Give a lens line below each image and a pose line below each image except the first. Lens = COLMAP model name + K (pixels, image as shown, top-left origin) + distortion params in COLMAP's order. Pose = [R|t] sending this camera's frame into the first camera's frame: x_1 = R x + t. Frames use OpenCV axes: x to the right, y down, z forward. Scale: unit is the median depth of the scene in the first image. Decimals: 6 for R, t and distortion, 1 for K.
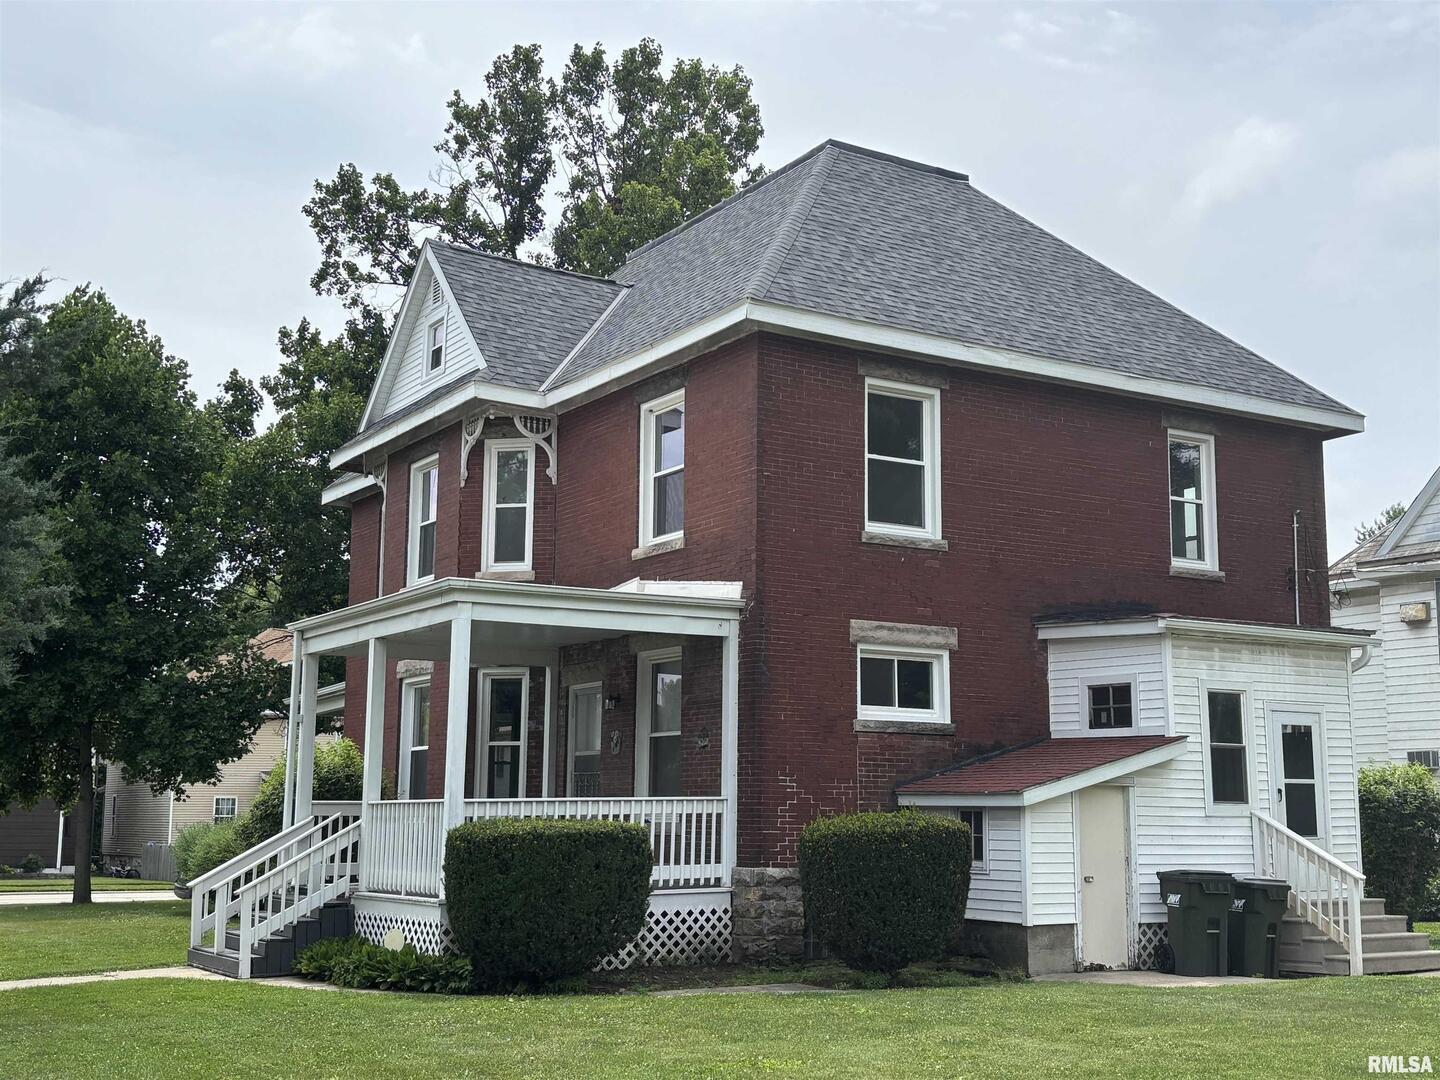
lens RADIAL K [[1689.2, 0, 720.0], [0, 1689.2, 540.0], [0, 0, 1]] dist [0.082977, -0.041471]
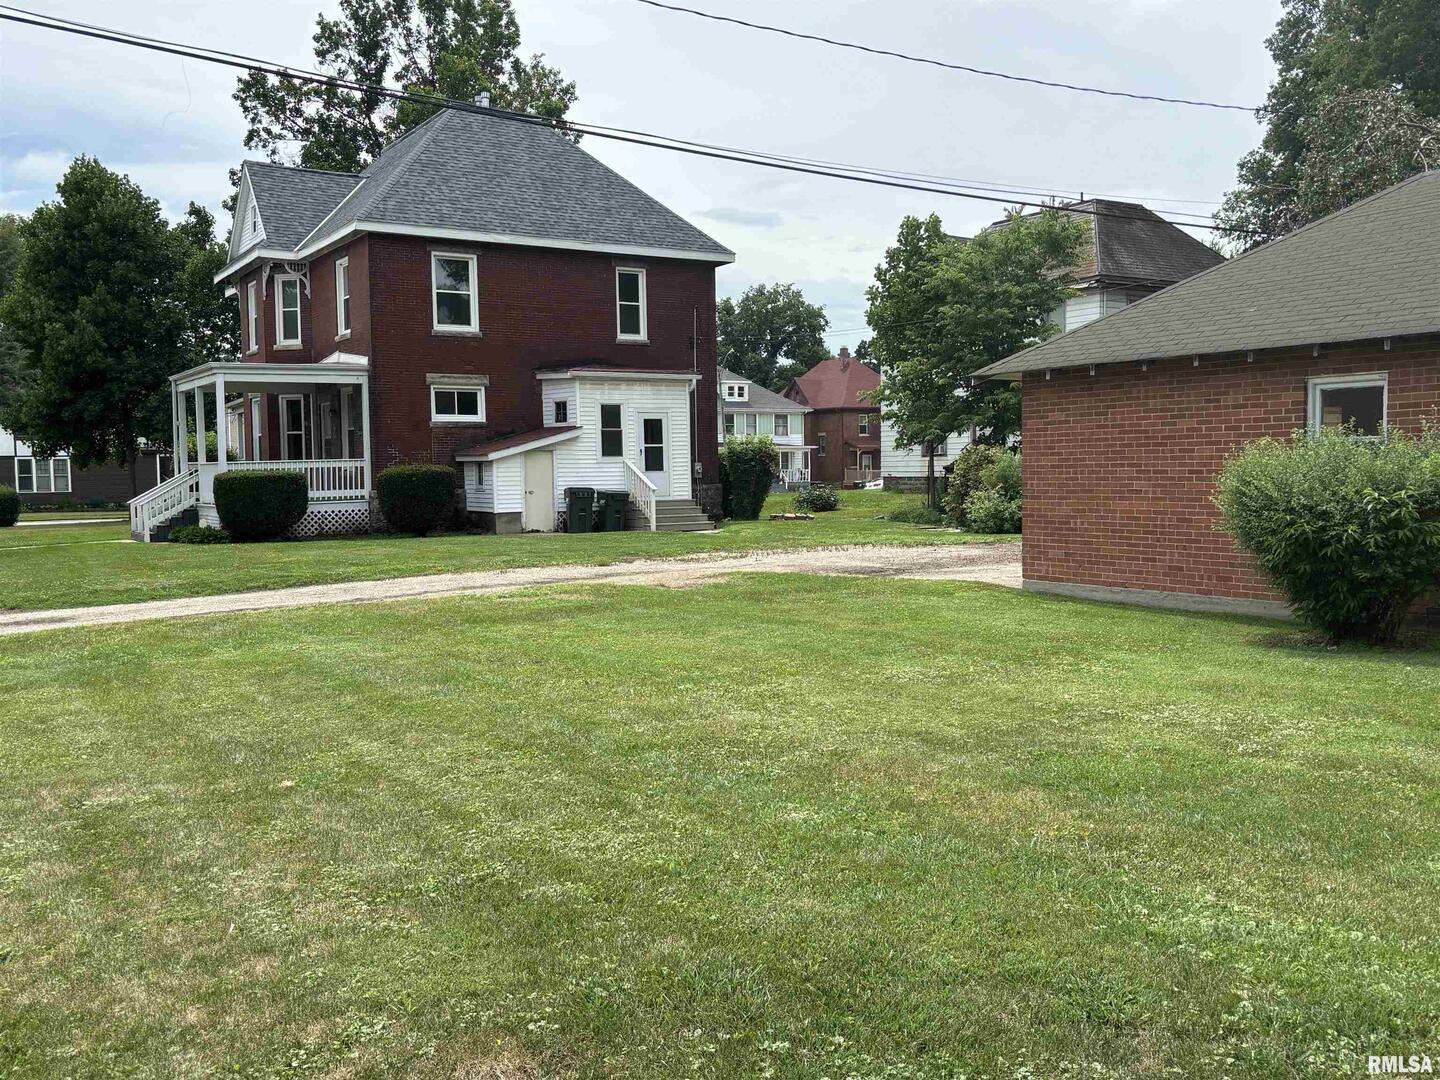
lens RADIAL K [[1303.7, 0, 720.0], [0, 1303.7, 540.0], [0, 0, 1]] dist [0.068311, -0.002216]
pose [[0.999780, -0.017752, -0.011188, 0.438891], [0.019765, 0.975735, 0.218060, -0.094700], [0.007046, -0.218234, 0.975871, -0.601102]]
